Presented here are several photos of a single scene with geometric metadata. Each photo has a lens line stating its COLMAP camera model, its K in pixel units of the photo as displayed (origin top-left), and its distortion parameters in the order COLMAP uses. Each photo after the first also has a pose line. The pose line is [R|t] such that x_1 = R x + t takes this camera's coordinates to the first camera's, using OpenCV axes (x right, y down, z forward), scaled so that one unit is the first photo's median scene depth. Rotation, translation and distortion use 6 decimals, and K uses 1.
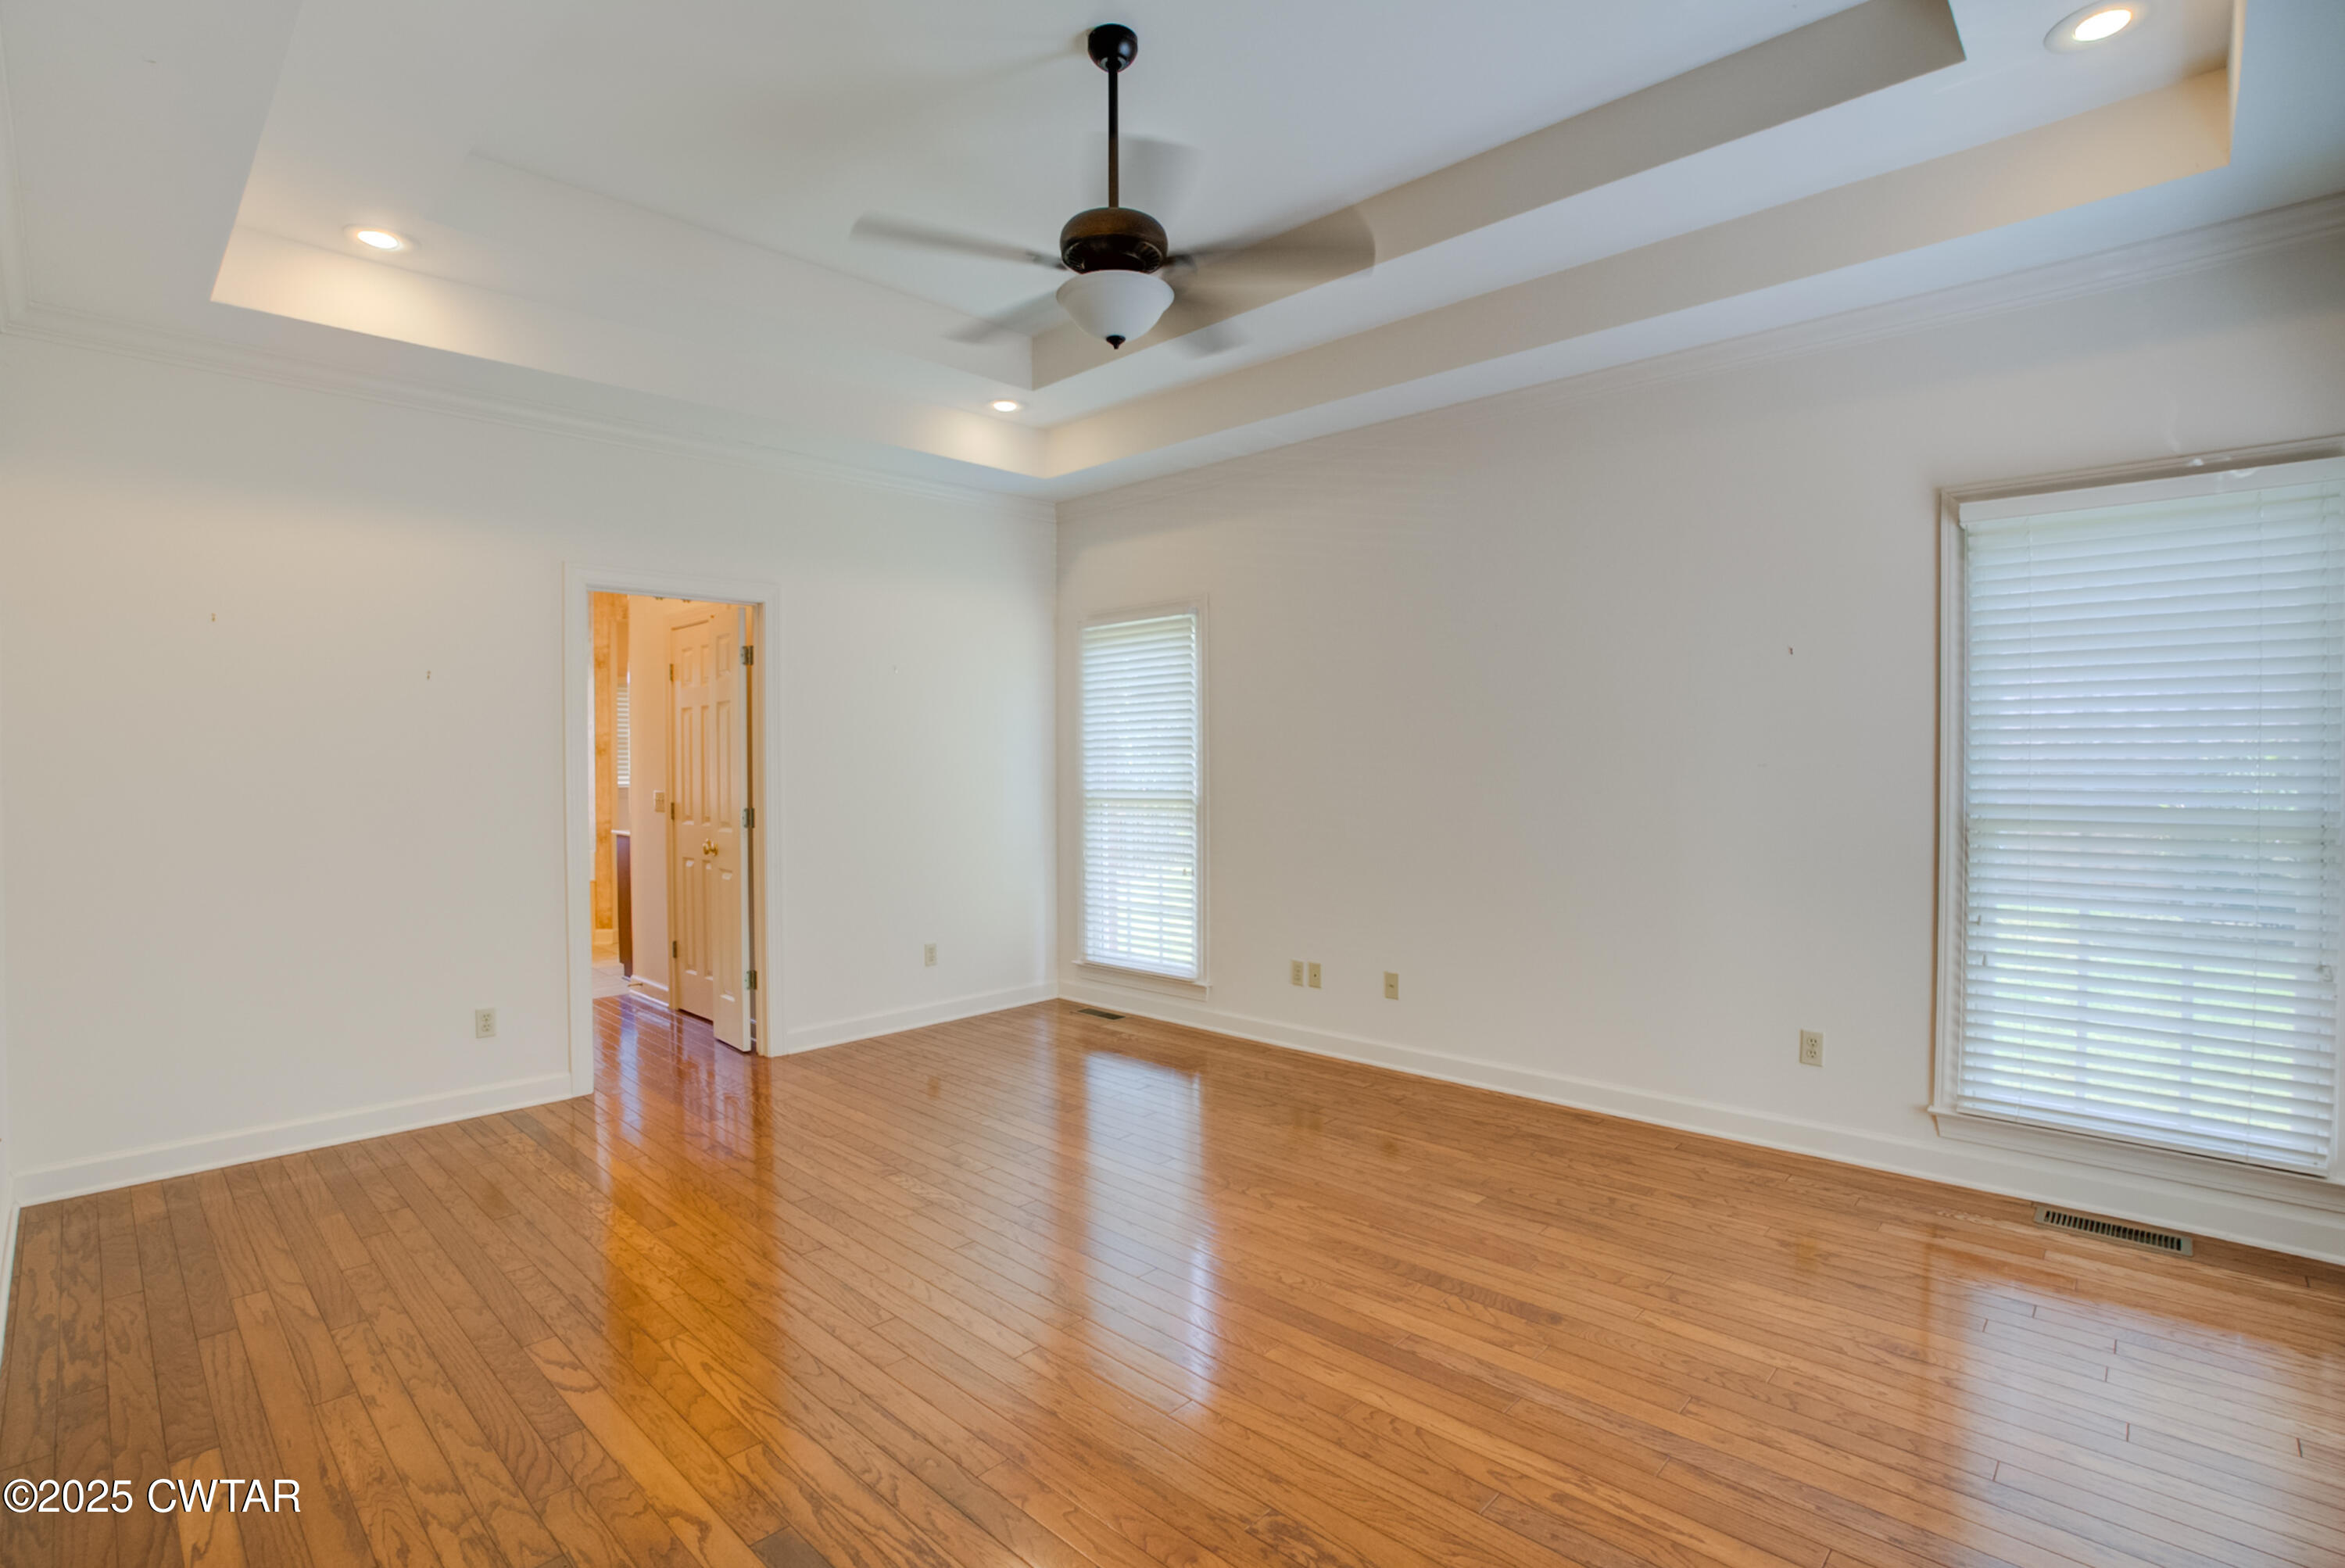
lens RADIAL K [[1181.0, 0, 1188.8], [0, 1181.0, 780.2], [0, 0, 1]] dist [0.000193, 0.000550]
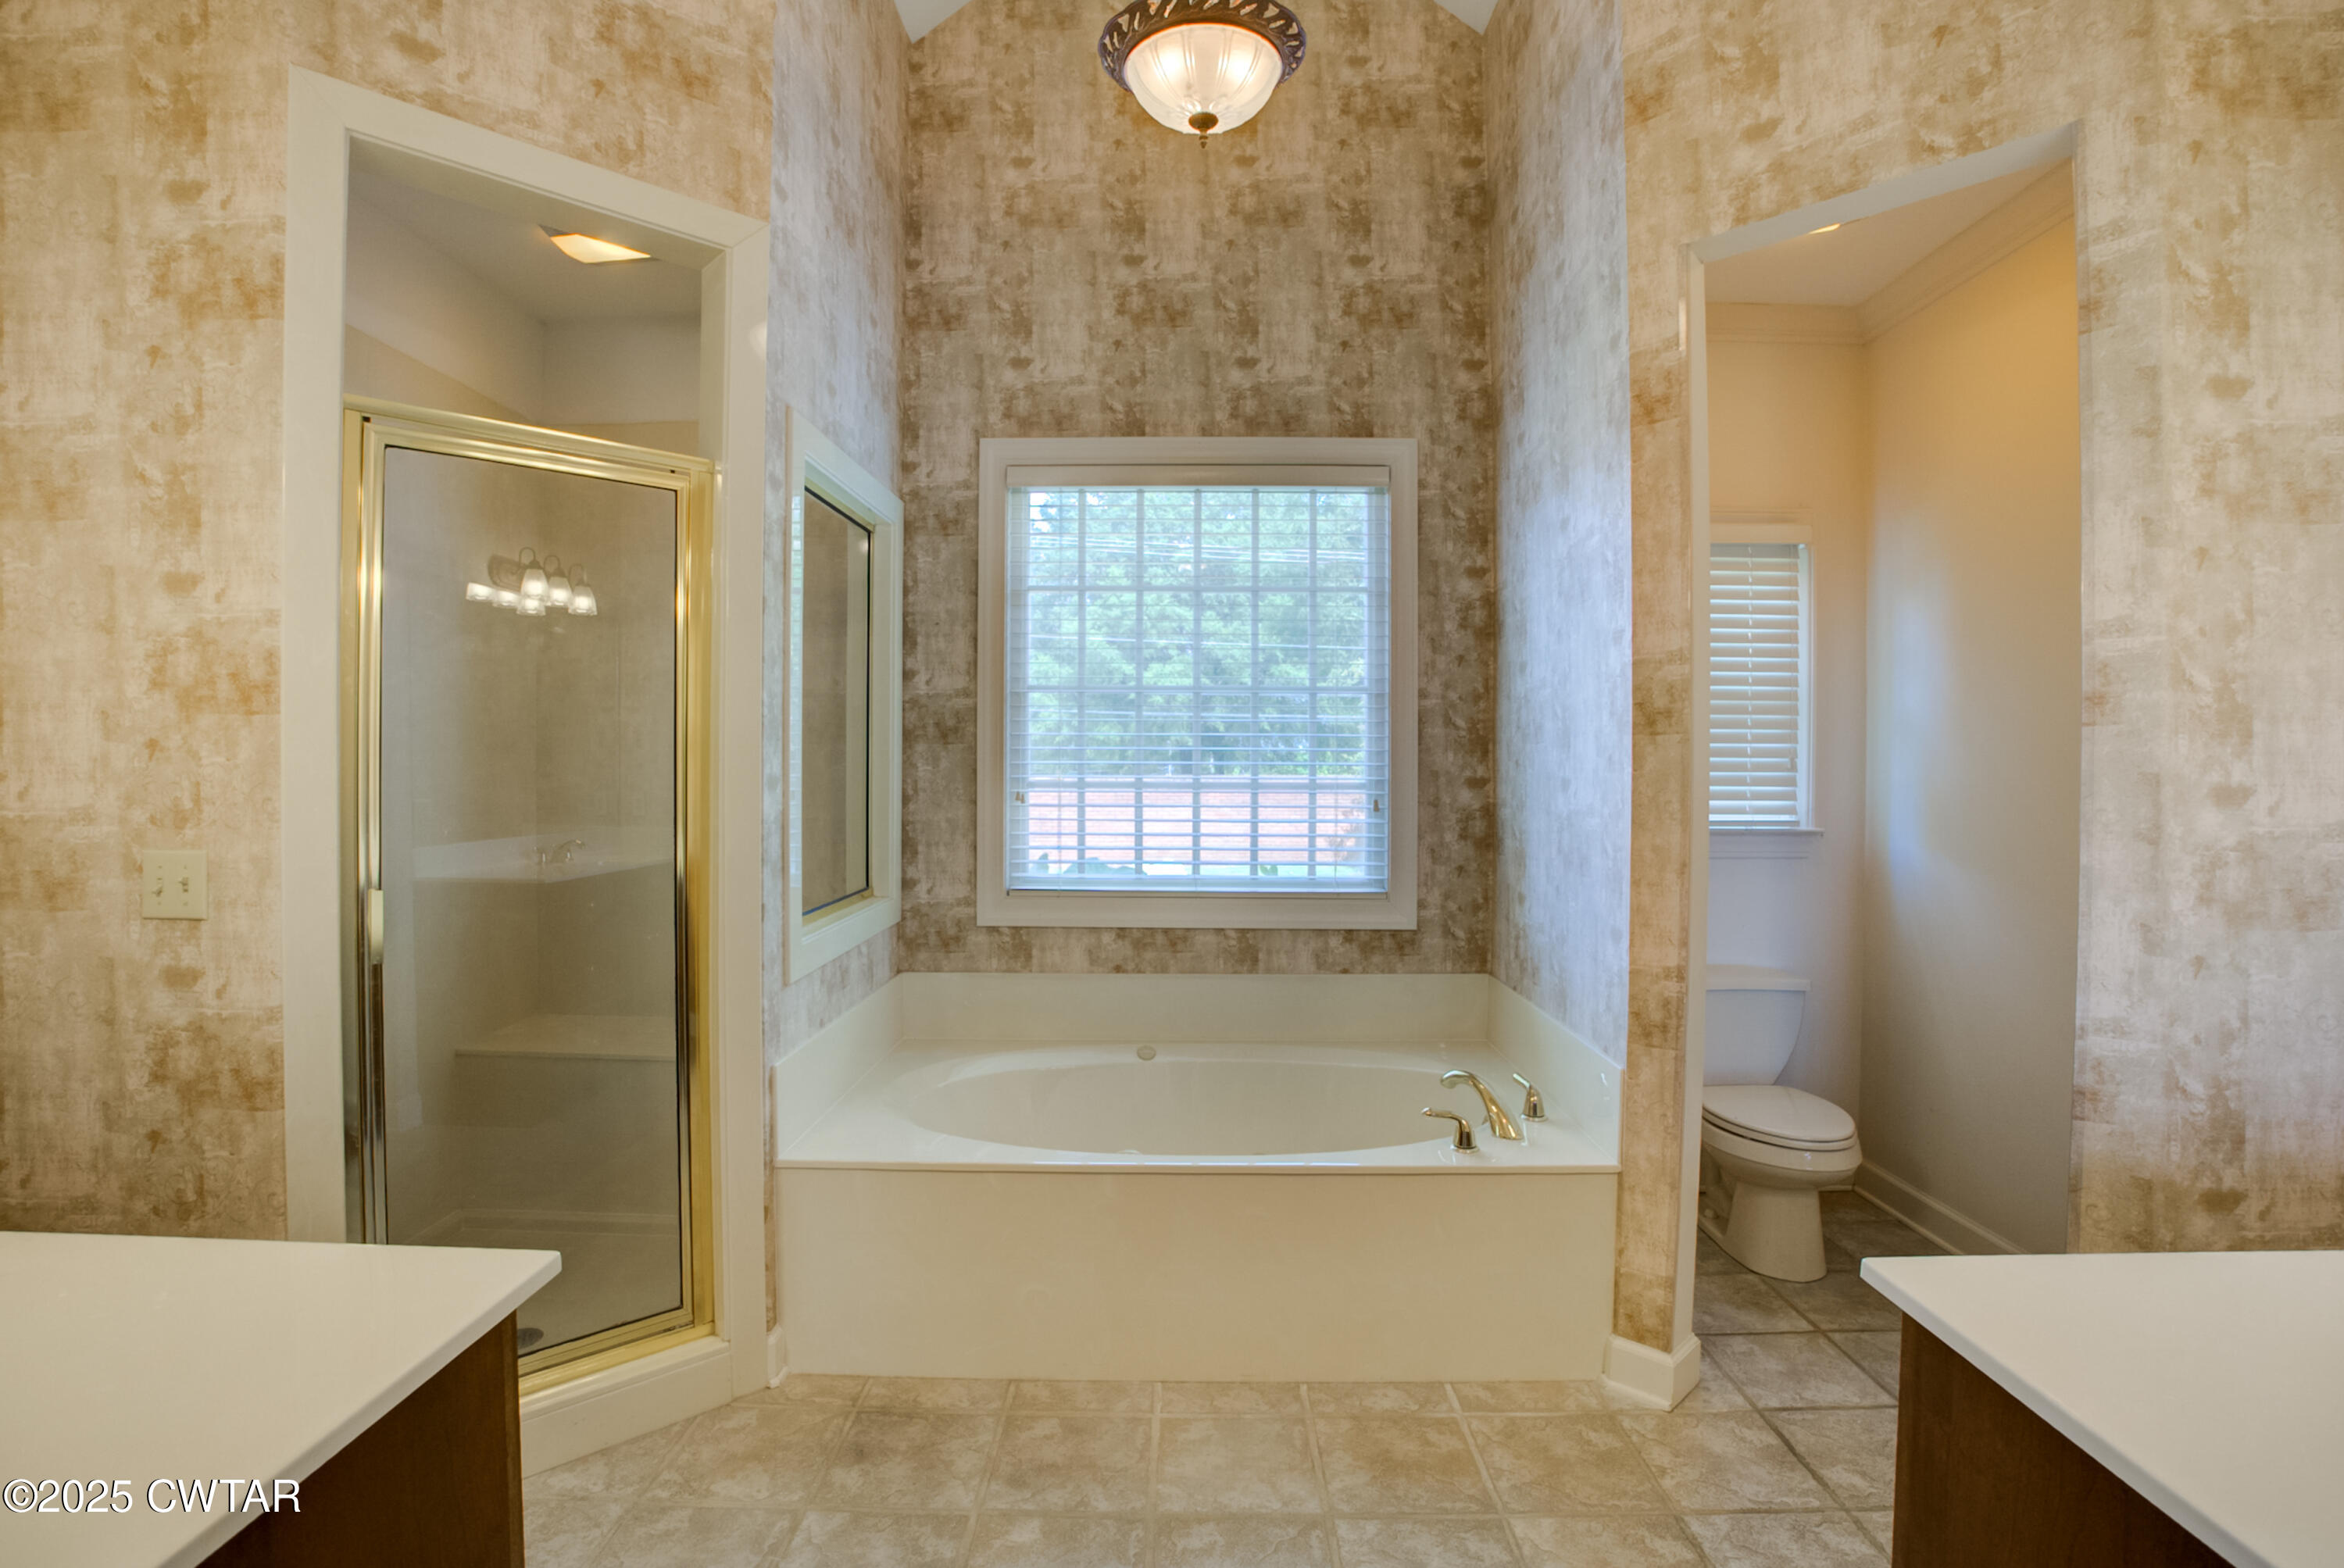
lens RADIAL K [[1180.4, 0, 1188.3], [0, 1180.4, 780.2], [0, 0, 1]] dist [0.000193, 0.000550]
pose [[0.708119, 0.010654, -0.706013, -0.373634], [-0.013288, 0.999910, 0.001761, -0.010501], [0.705968, 0.008135, 0.708197, 0.719070]]
